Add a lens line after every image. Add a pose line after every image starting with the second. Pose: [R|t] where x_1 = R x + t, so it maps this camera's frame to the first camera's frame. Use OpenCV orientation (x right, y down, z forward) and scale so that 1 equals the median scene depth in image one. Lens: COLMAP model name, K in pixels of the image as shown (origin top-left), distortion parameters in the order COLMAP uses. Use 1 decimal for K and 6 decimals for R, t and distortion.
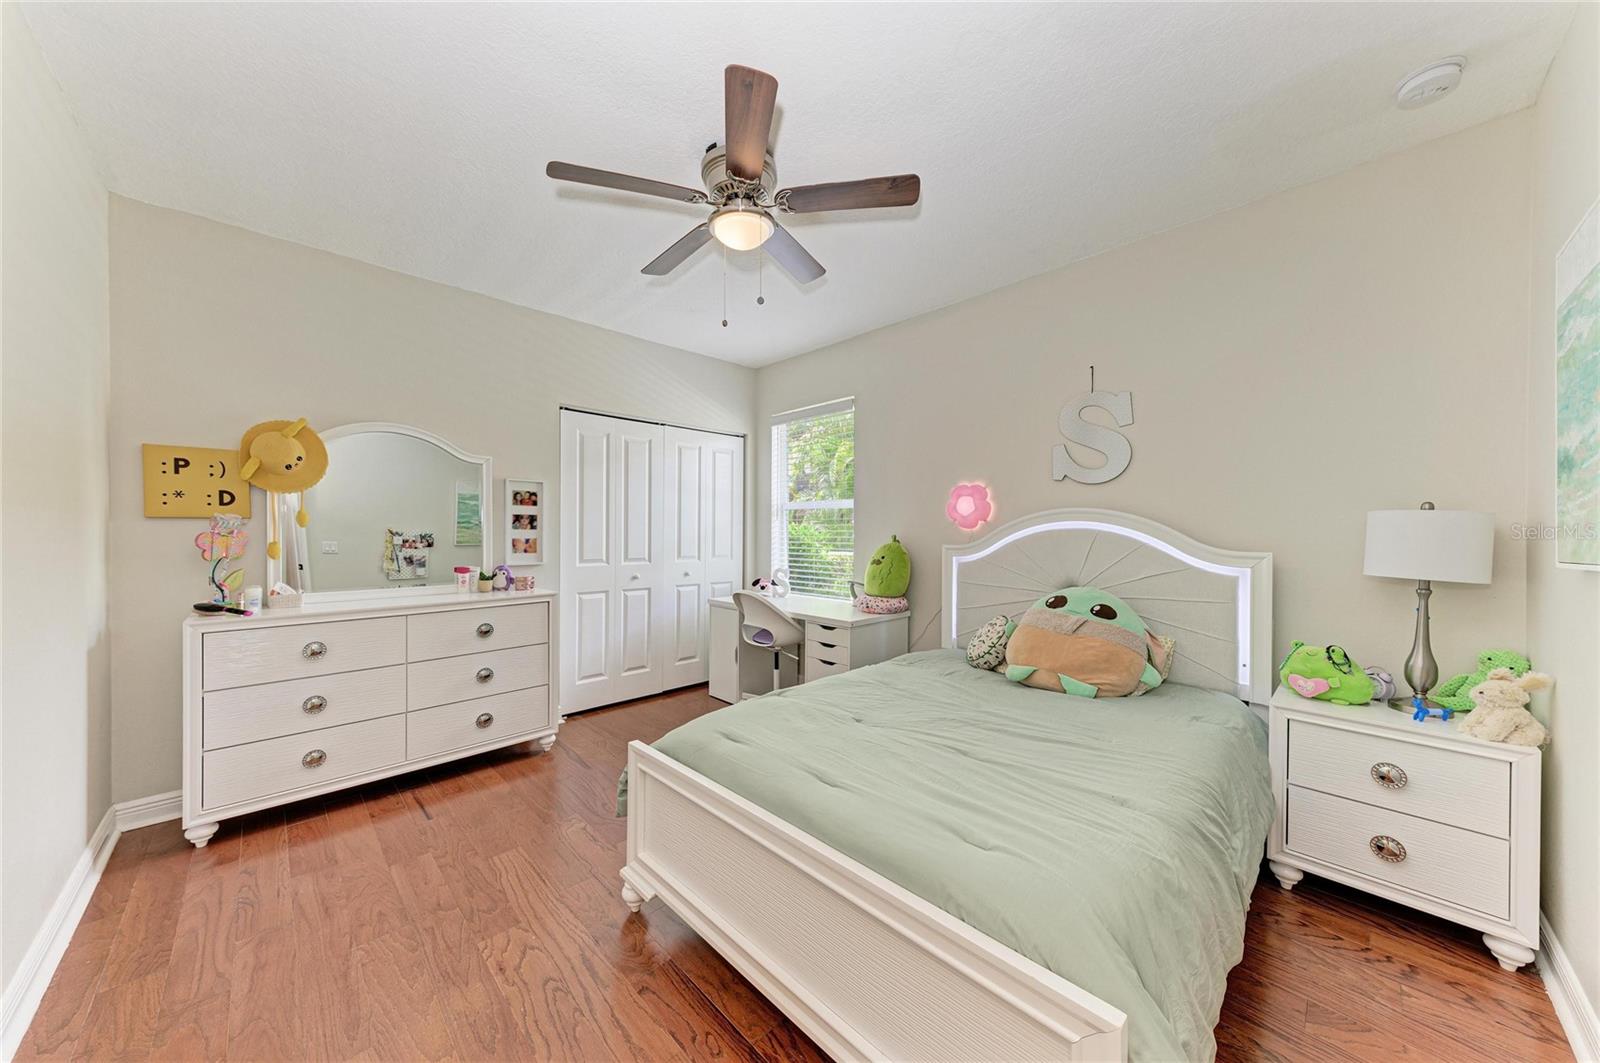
lens RADIAL K [[543.0, 0, 802.8], [0, 543.0, 528.7], [0, 0, 1]] dist [0.020529, 0.000039]
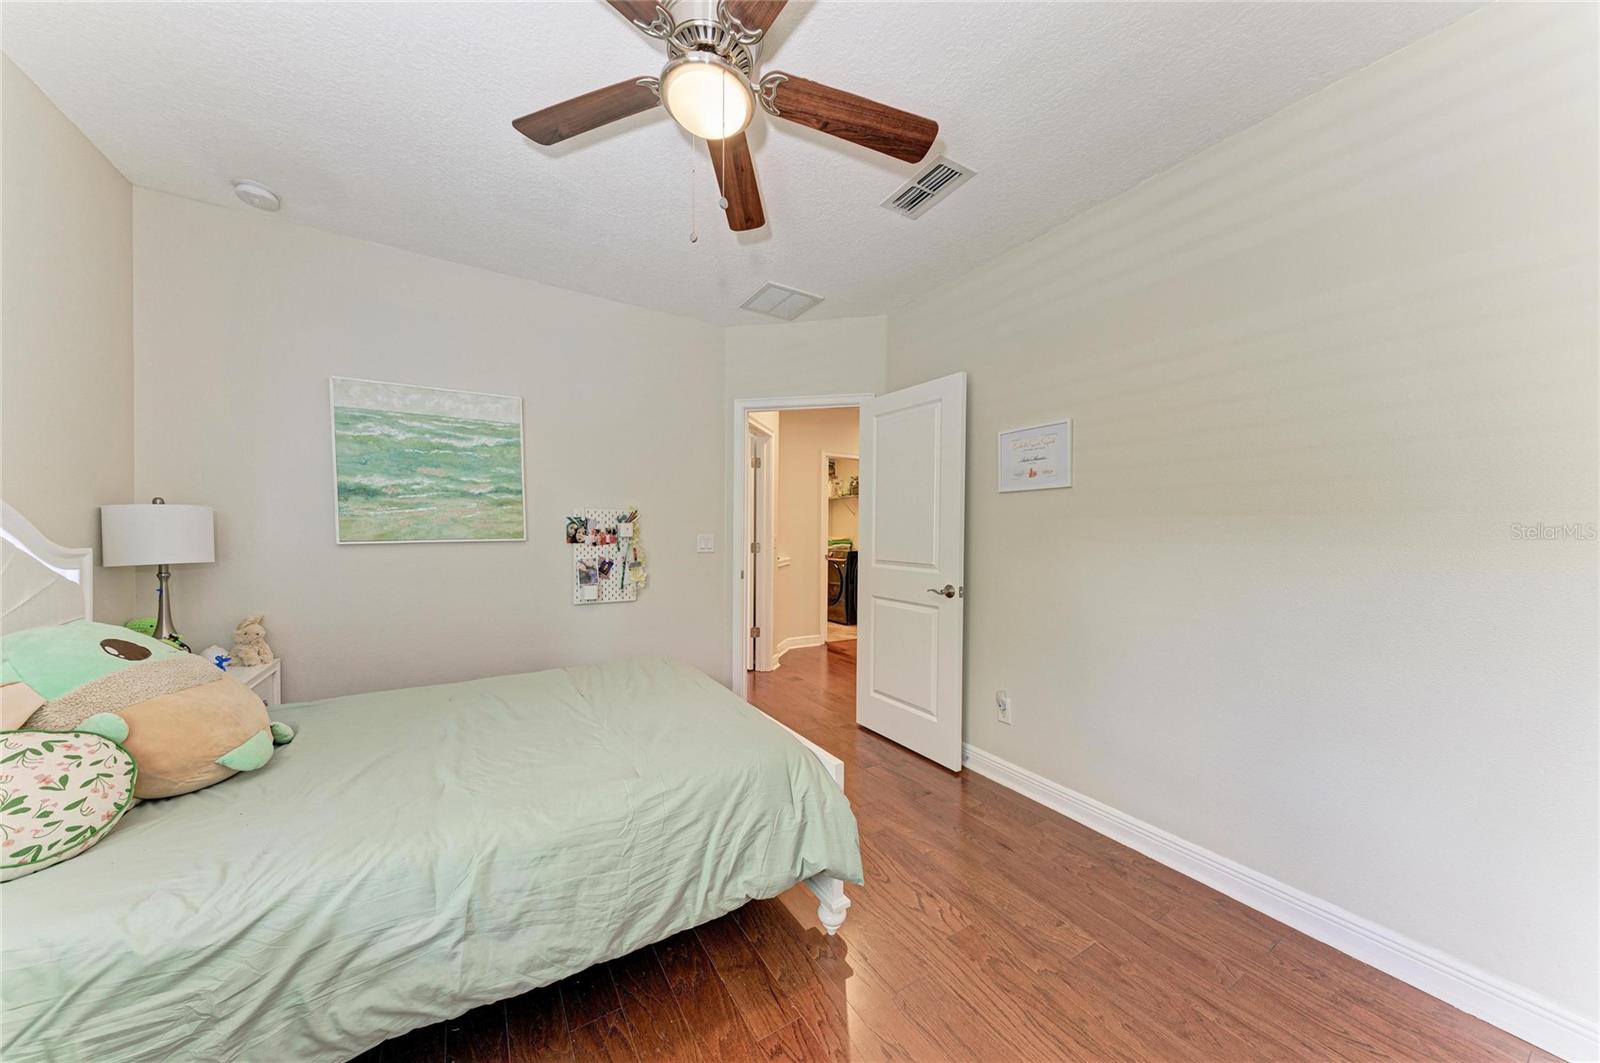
lens RADIAL K [[529.8, 0, 800.4], [0, 529.8, 529.9], [0, 0, 1]] dist [0.001217, 0.000000]
pose [[-0.976540, -0.007972, 0.215187, -0.418863], [-0.009308, 0.999943, -0.005195, 0.013166], [-0.215133, -0.007076, -0.976559, 1.805968]]
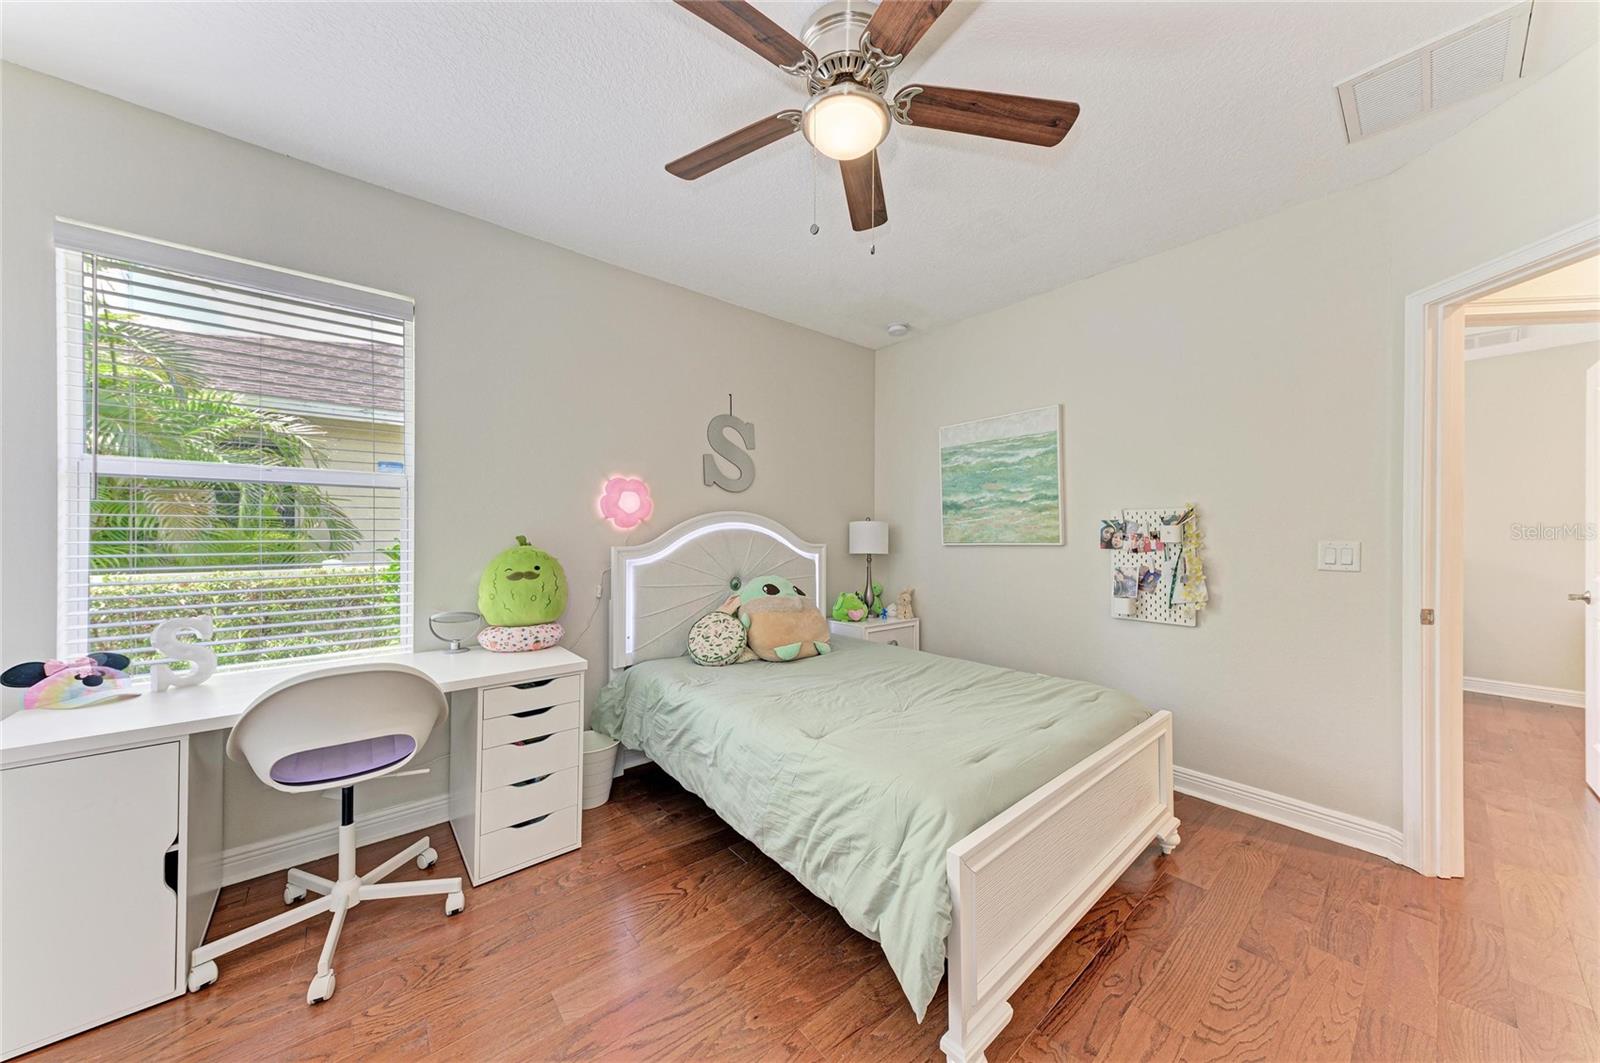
lens RADIAL K [[534.0, 0, 806.1], [0, 534.0, 529.9], [0, 0, 1]] dist [0.007222, -0.000069]
pose [[0.074945, 0.004421, 0.997178, -0.930987], [-0.004537, 0.999981, -0.004092, 0.008934], [-0.997177, -0.004217, 0.074964, 1.094419]]
